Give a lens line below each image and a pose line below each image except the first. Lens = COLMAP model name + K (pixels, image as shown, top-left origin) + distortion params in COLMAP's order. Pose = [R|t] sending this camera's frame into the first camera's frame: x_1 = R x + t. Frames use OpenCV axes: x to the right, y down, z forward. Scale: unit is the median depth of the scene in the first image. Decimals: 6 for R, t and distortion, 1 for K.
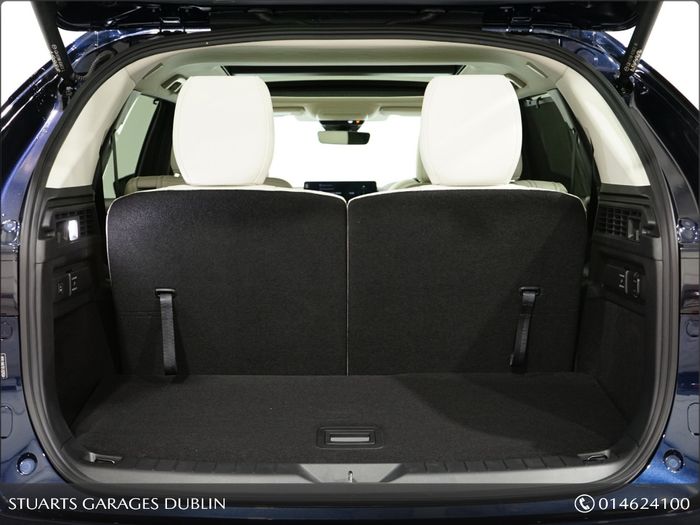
lens RADIAL K [[855.0, 0, 350.2], [0, 855.0, 263.6], [0, 0, 1]] dist [0.028434, 0.000000]
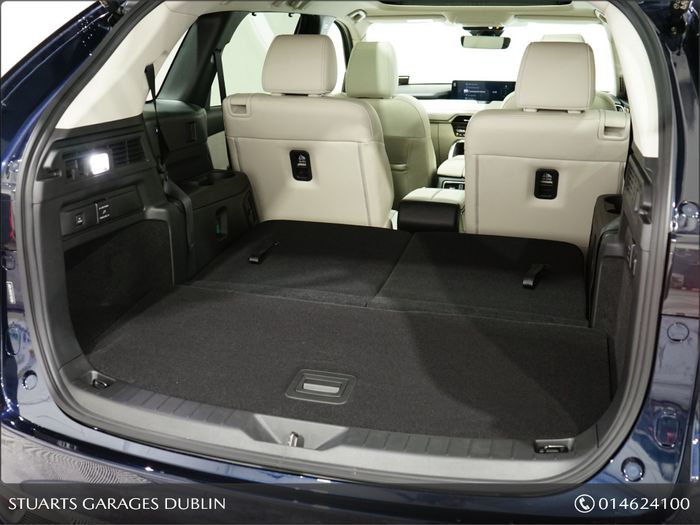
lens RADIAL K [[687.4, 0, 350.1], [0, 687.4, 260.3], [0, 0, 1]] dist [0.027335, 0.000000]
pose [[0.971006, 0.085551, -0.223222, 0.212095], [-0.045365, 0.982747, 0.179307, -0.099730], [0.234710, -0.163982, 0.958134, 0.241201]]
